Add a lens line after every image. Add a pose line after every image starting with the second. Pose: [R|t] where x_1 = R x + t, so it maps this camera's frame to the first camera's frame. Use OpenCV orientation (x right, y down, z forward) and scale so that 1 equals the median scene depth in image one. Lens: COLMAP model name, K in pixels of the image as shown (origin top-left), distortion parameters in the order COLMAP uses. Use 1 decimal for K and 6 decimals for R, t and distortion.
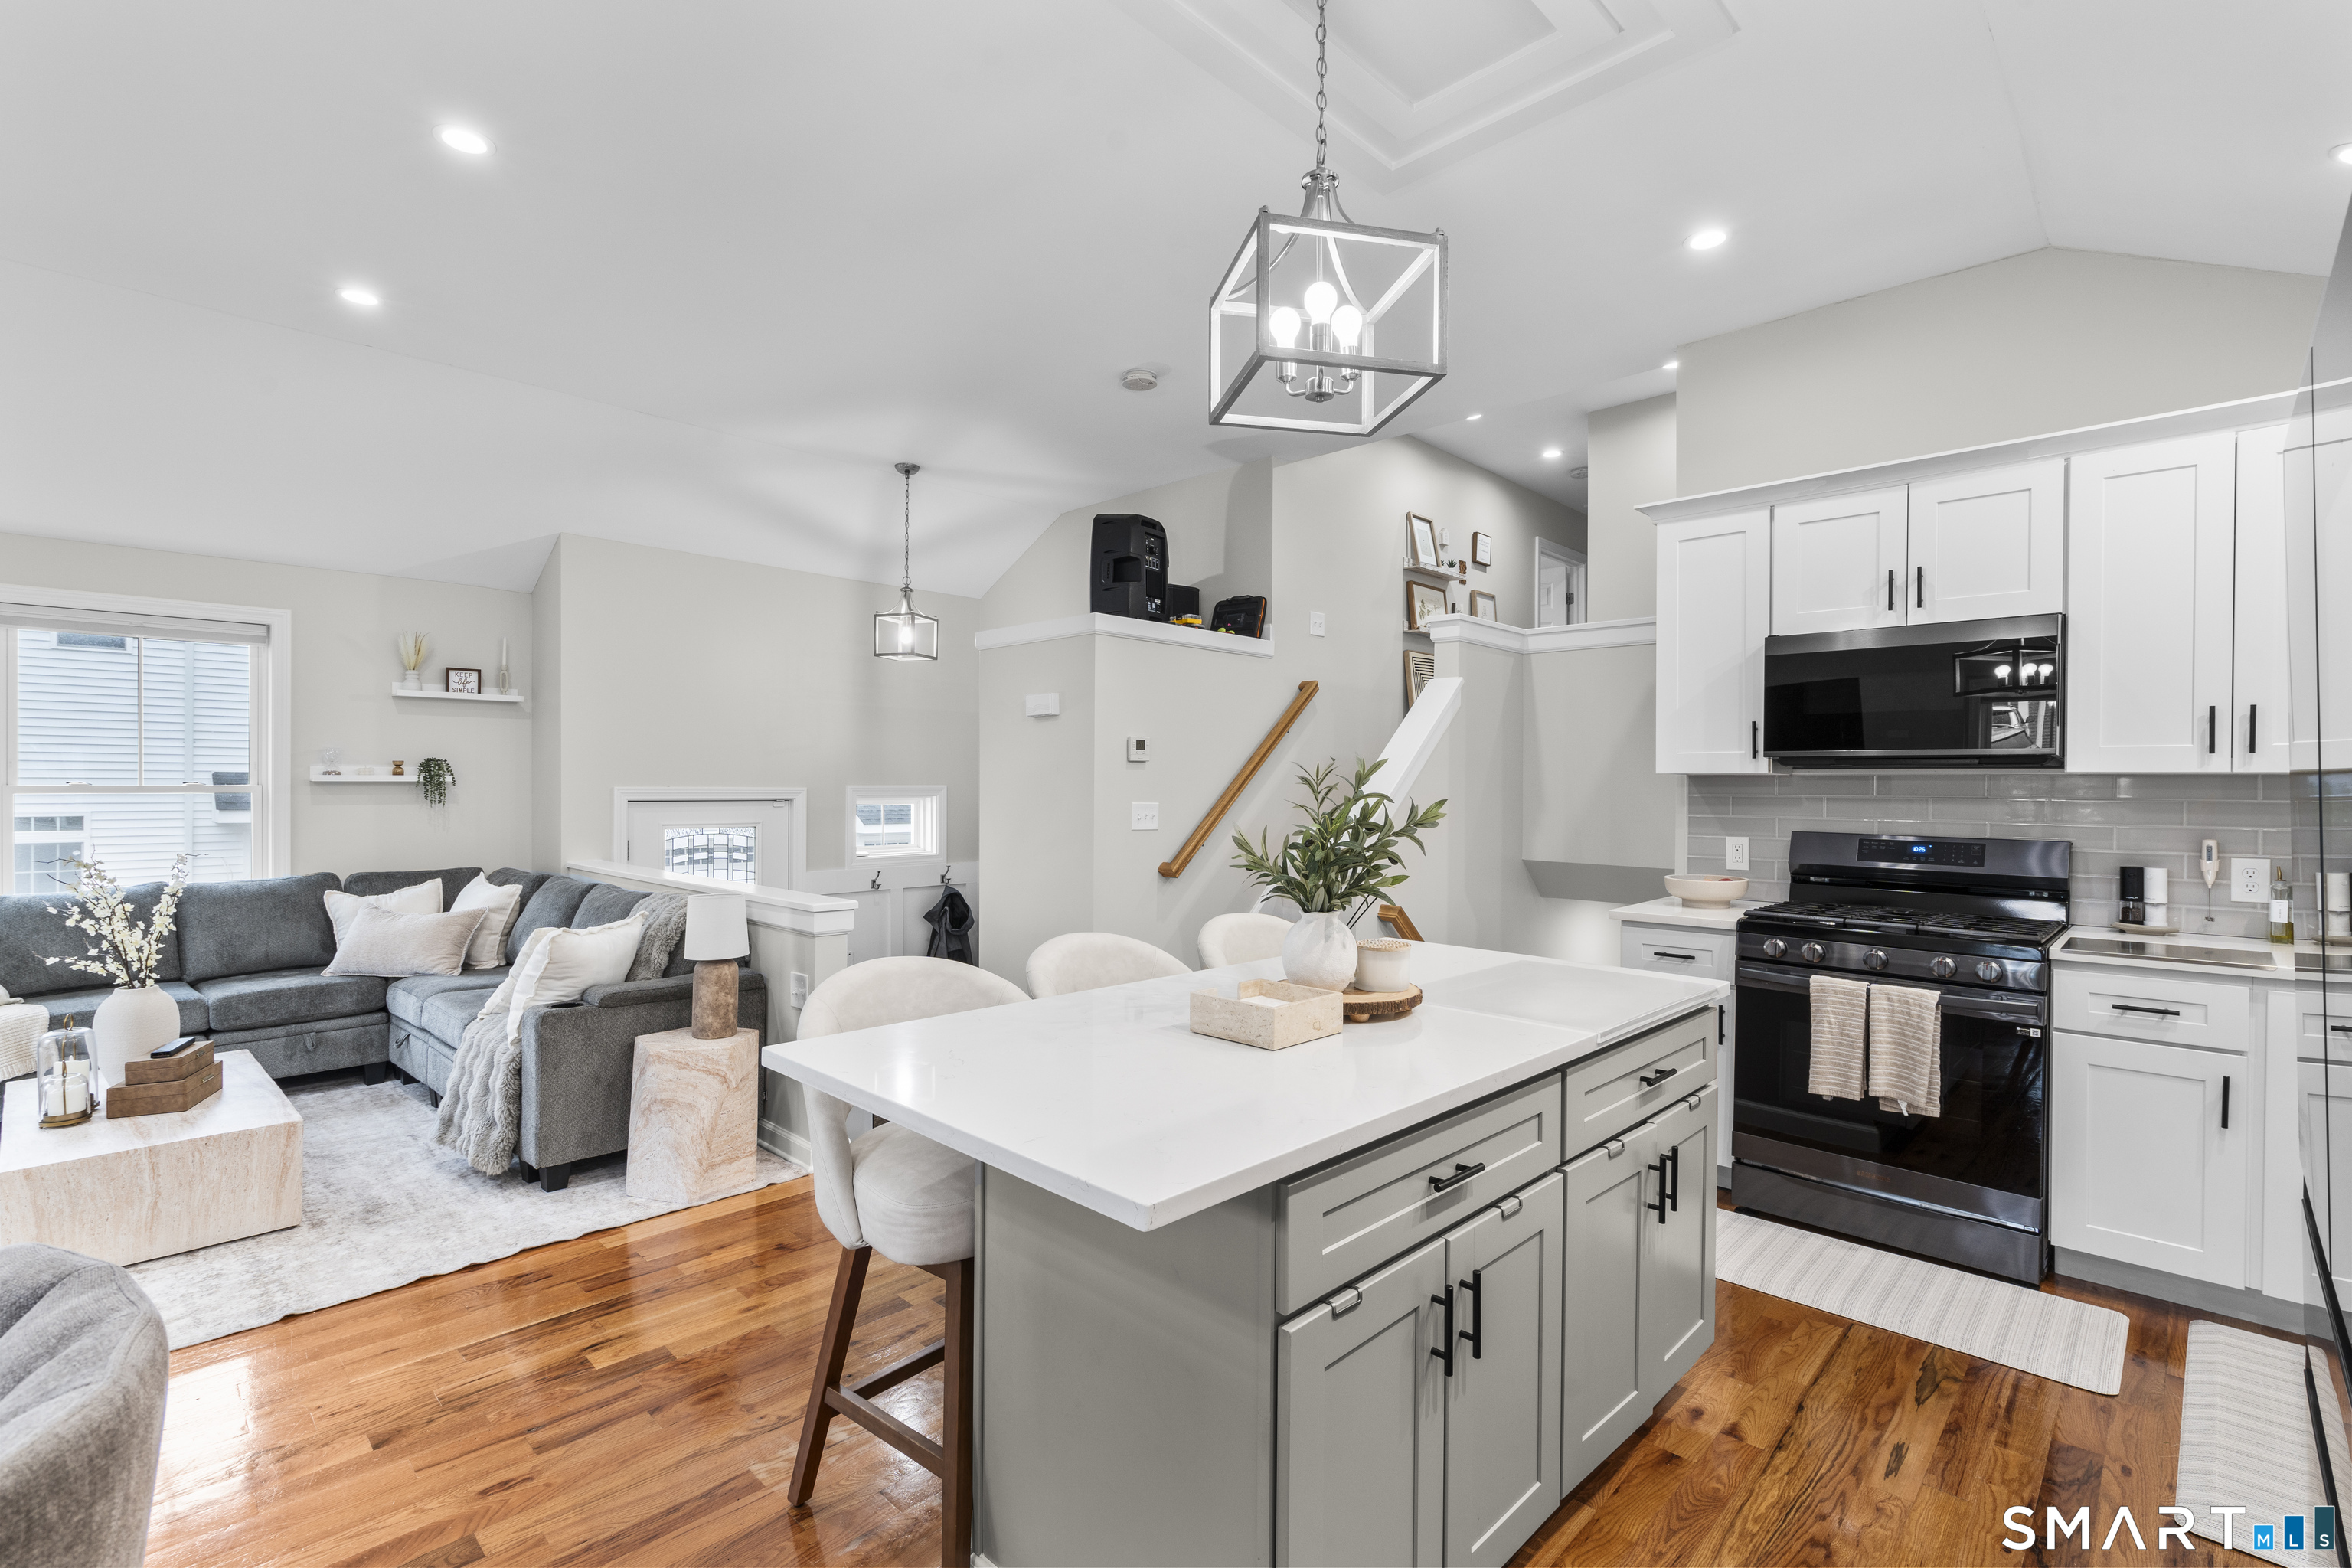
lens RADIAL K [[1065.5, 0, 1175.1], [0, 1065.5, 788.0], [0, 0, 1]] dist [-0.003891, 0.001663]
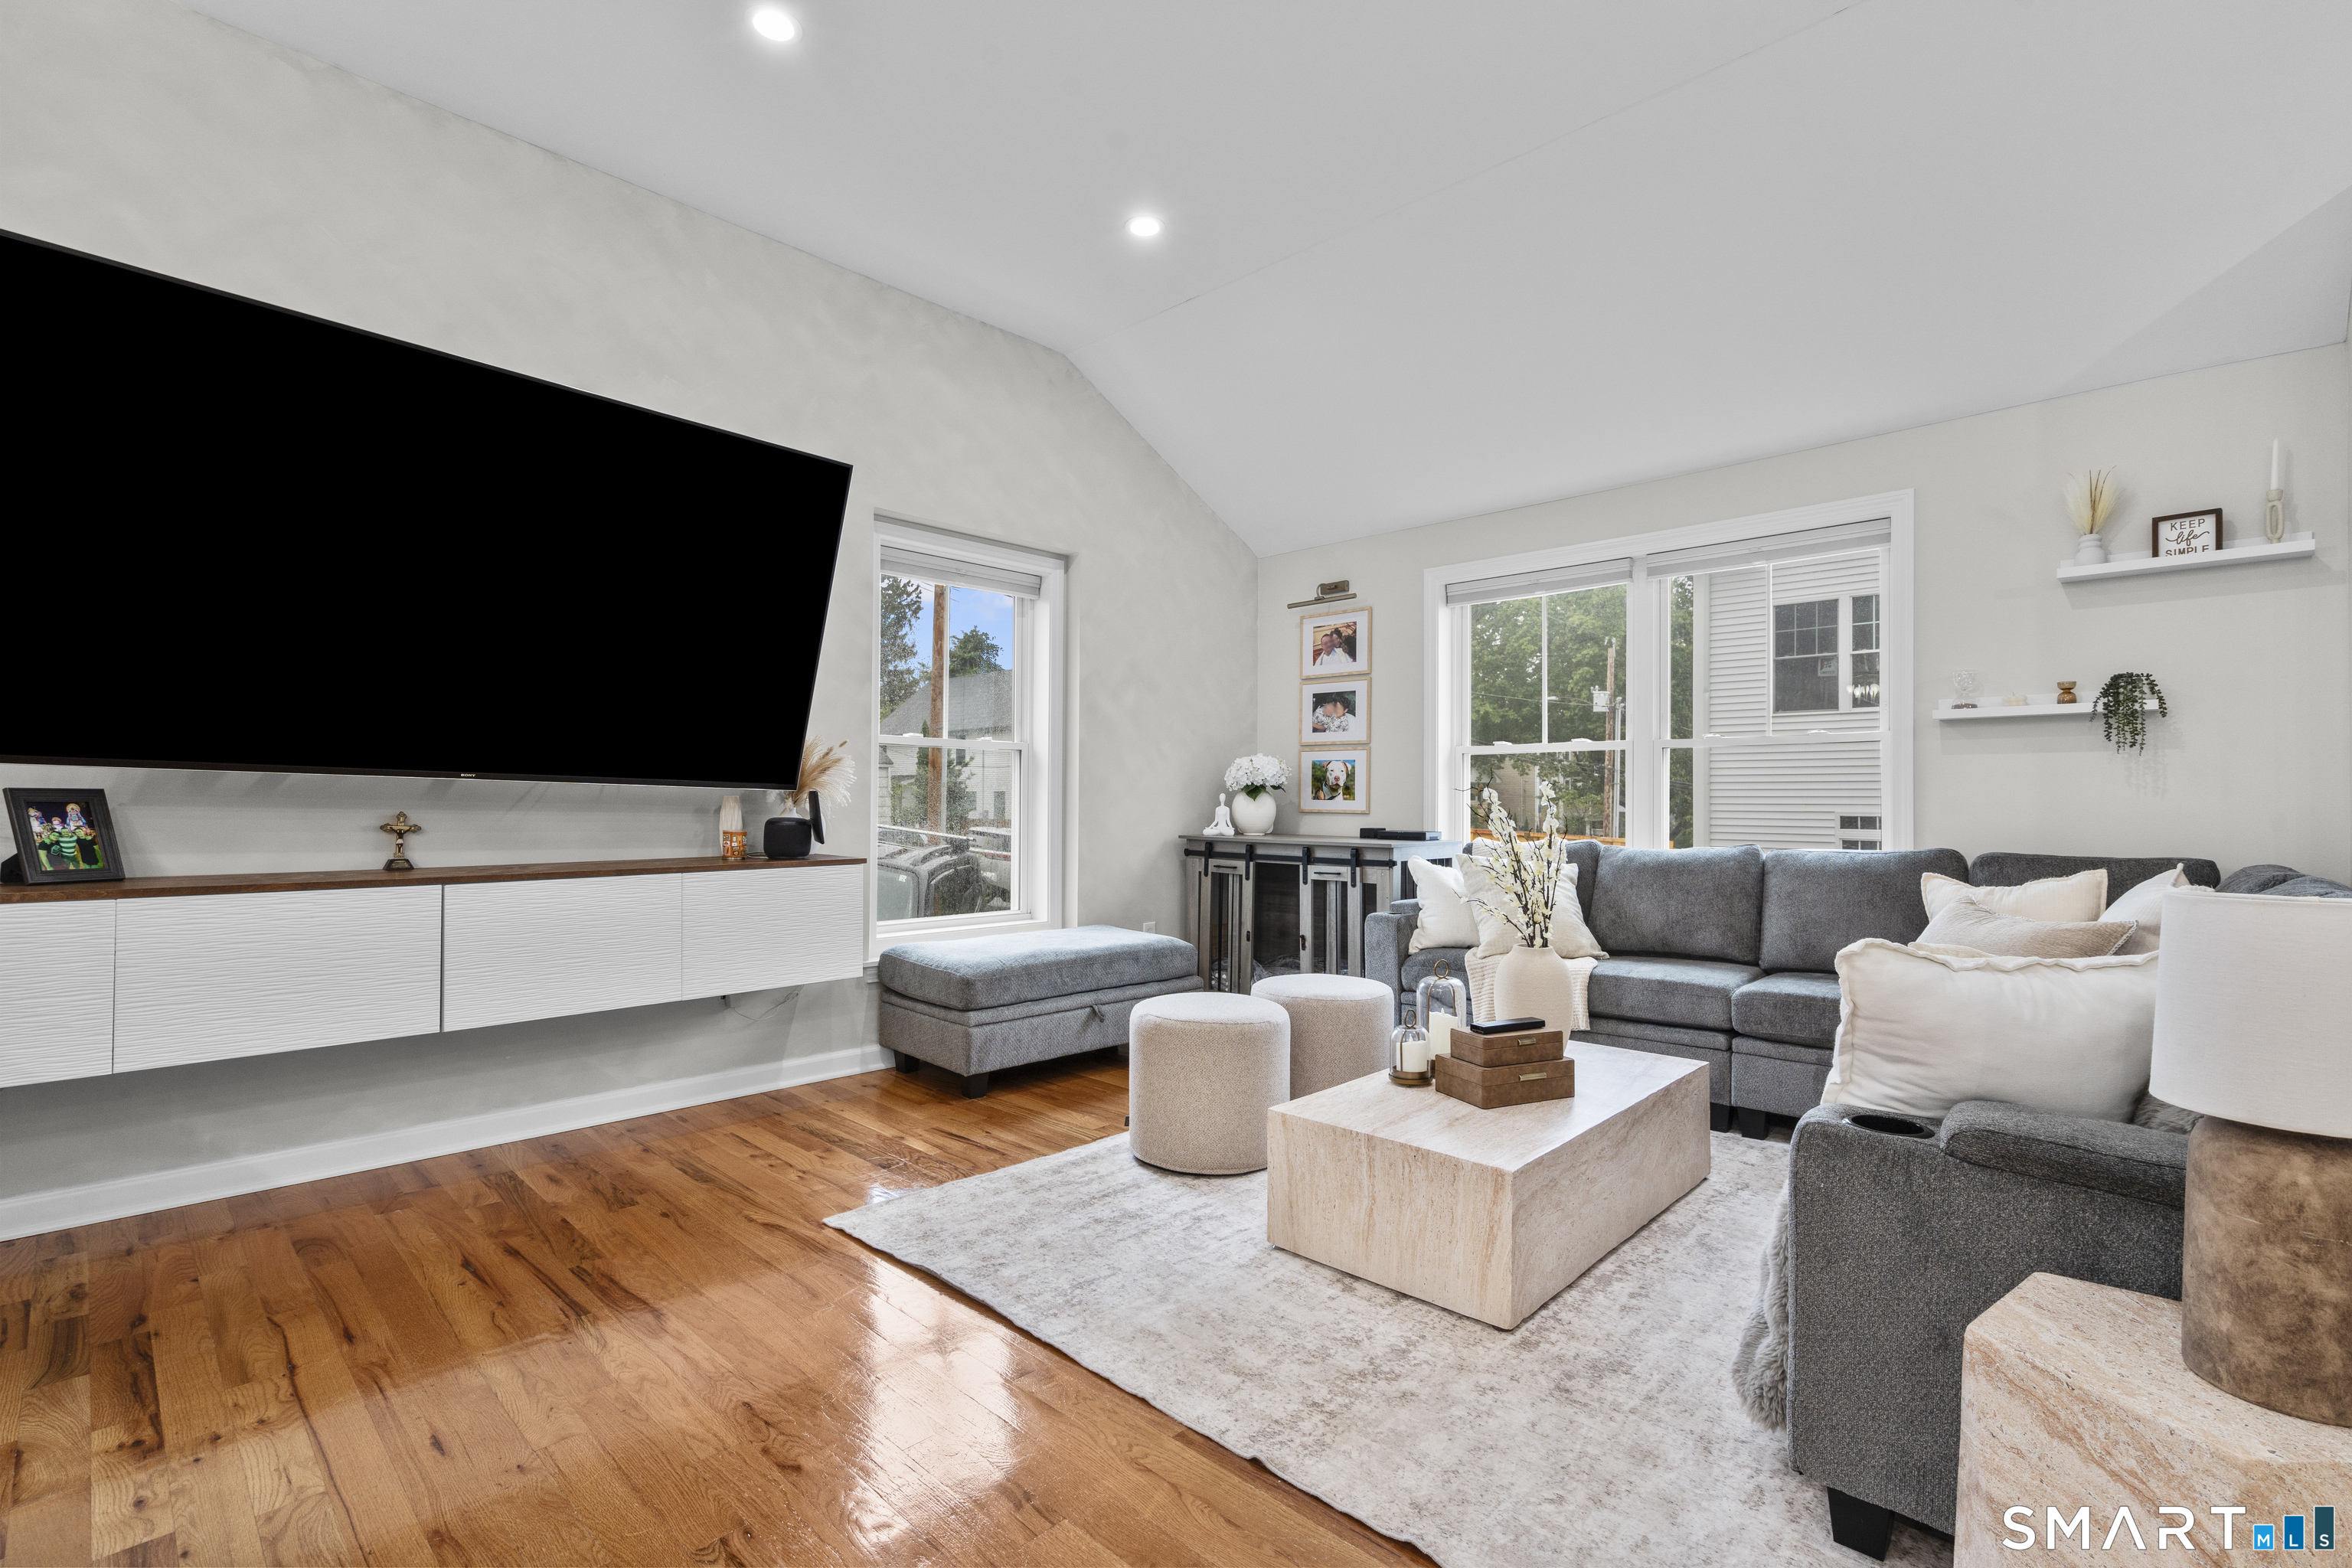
lens RADIAL K [[1065.5, 0, 1175.1], [0, 1065.5, 788.0], [0, 0, 1]] dist [-0.003891, 0.001663]
pose [[-0.004047, -0.016328, -0.999858, -0.146496], [-0.008409, 0.999832, -0.016294, 0.080056], [0.999956, 0.008342, -0.004184, 0.719947]]
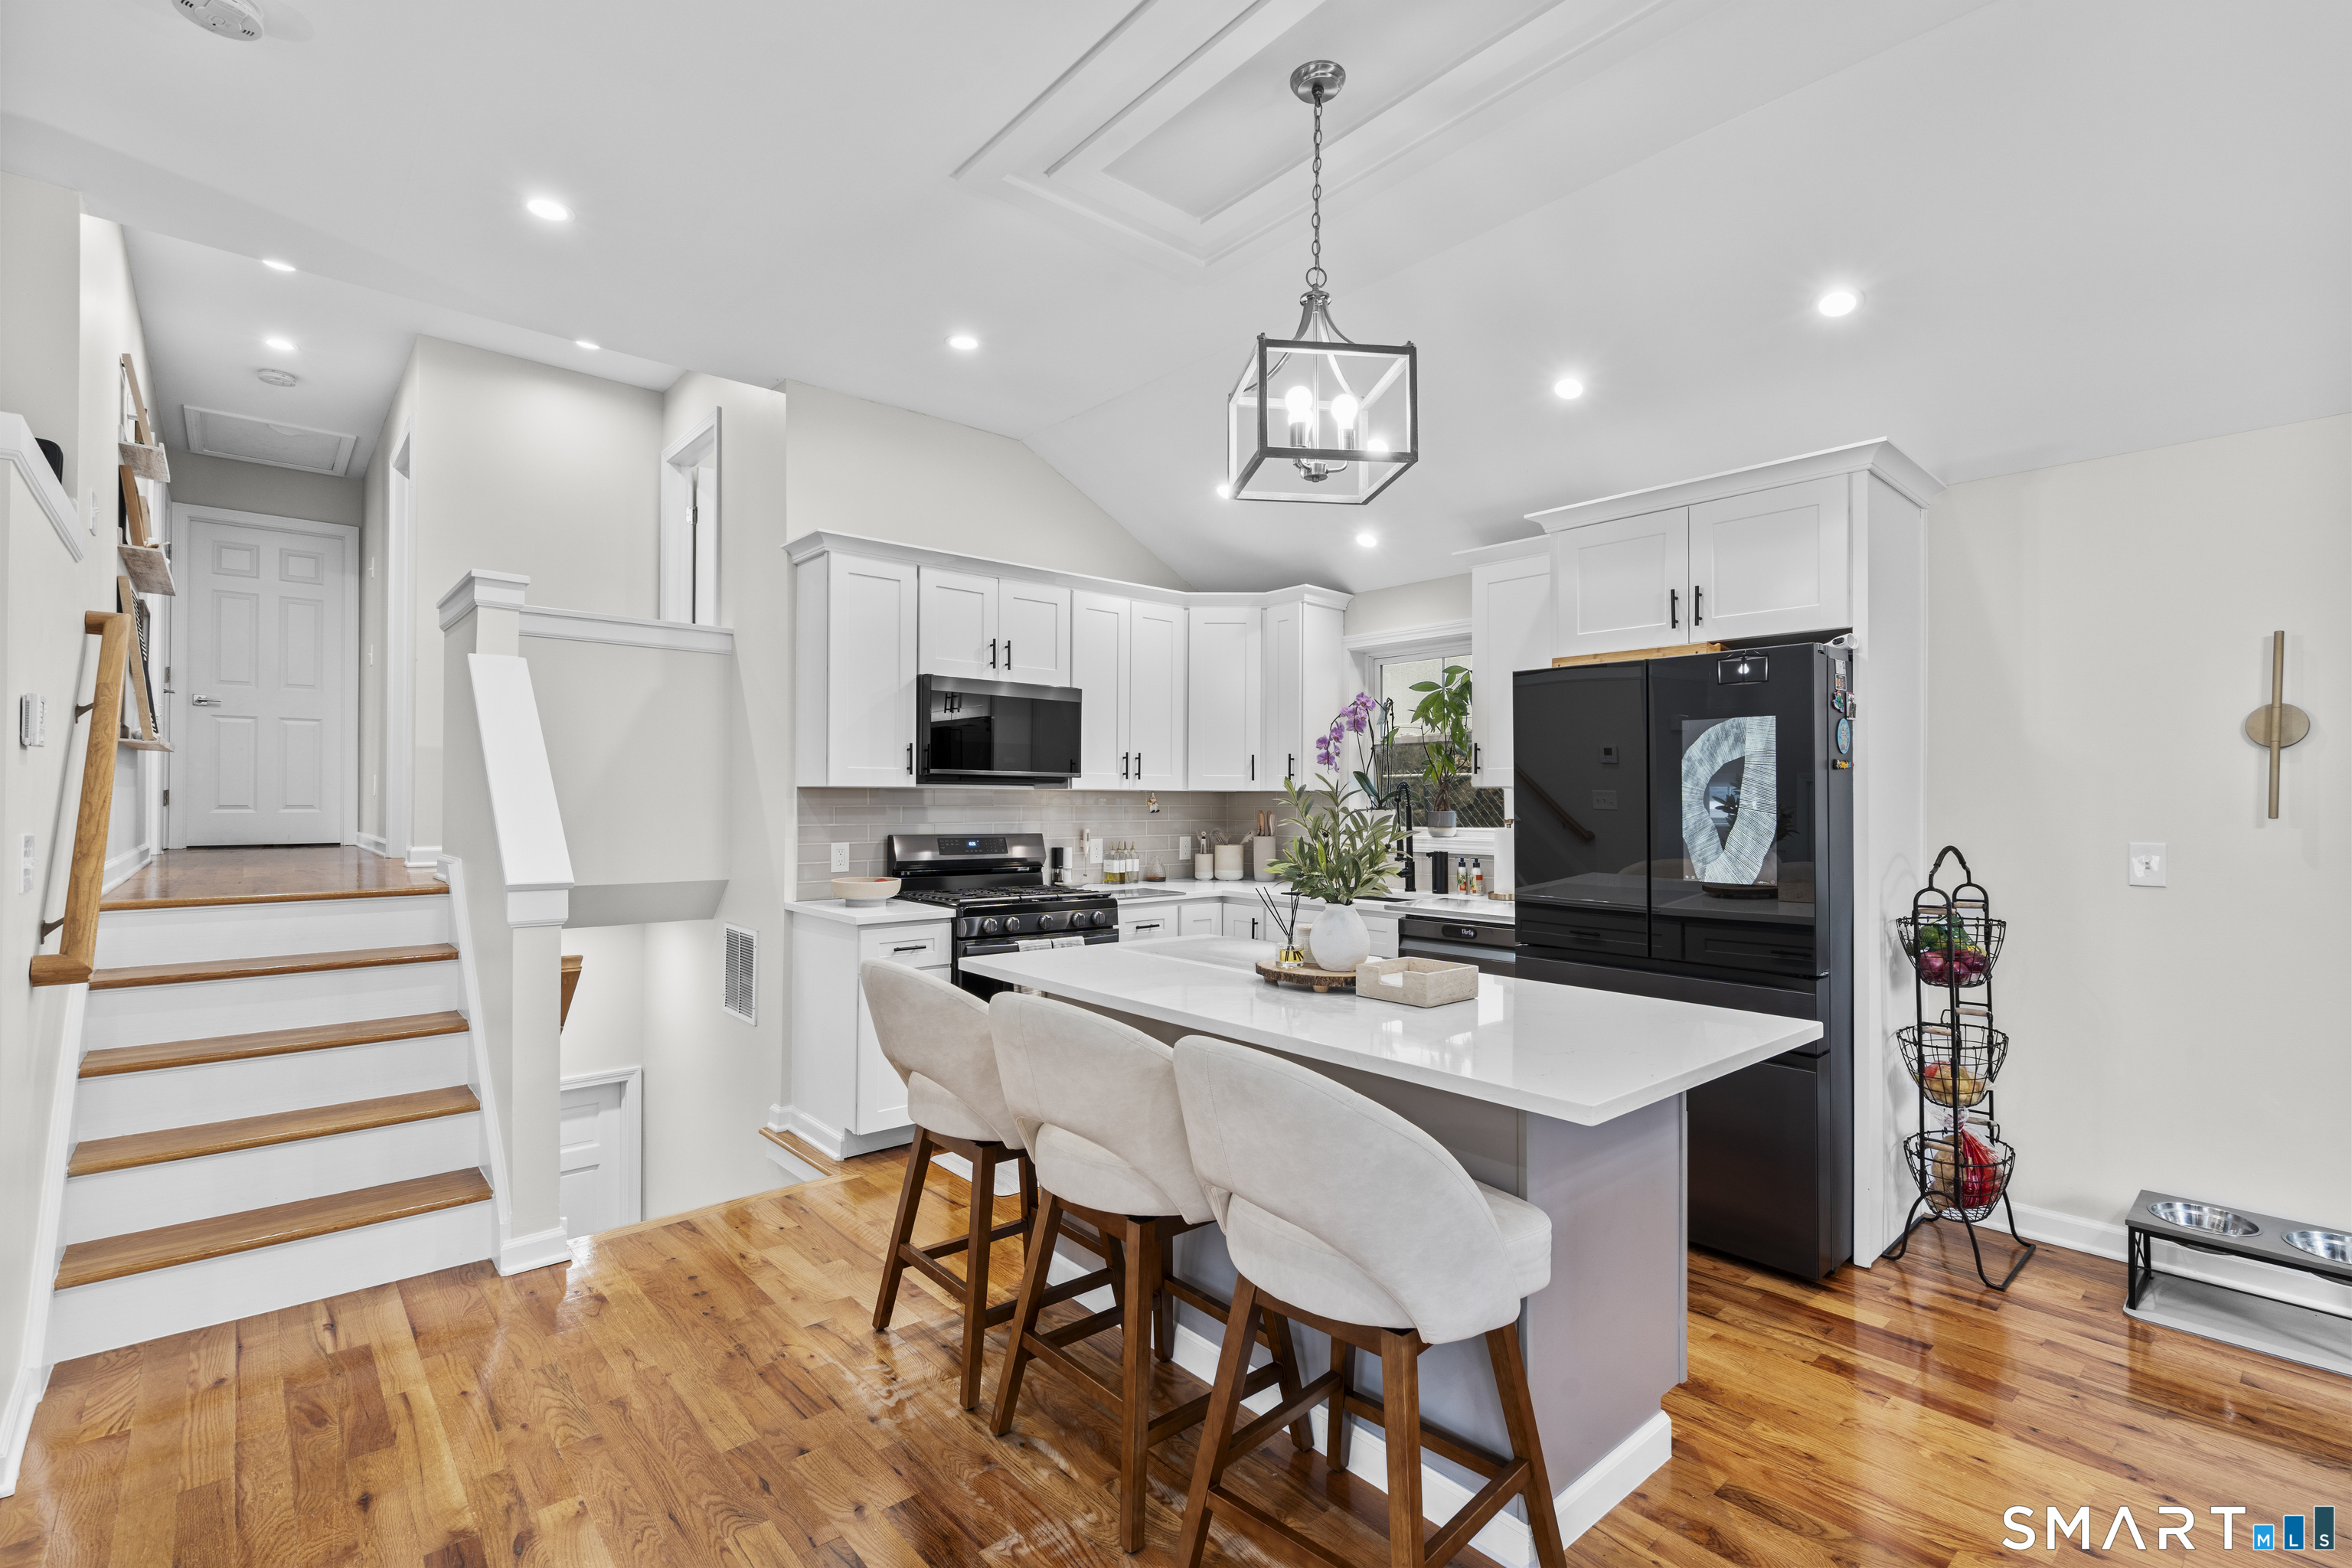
lens RADIAL K [[1065.5, 0, 1175.1], [0, 1065.5, 788.0], [0, 0, 1]] dist [-0.003891, 0.001663]
pose [[0.081286, 0.005122, 0.996678, -0.638301], [0.000008, 0.999987, -0.005139, -0.006561], [-0.996691, 0.000425, 0.081285, 0.630836]]
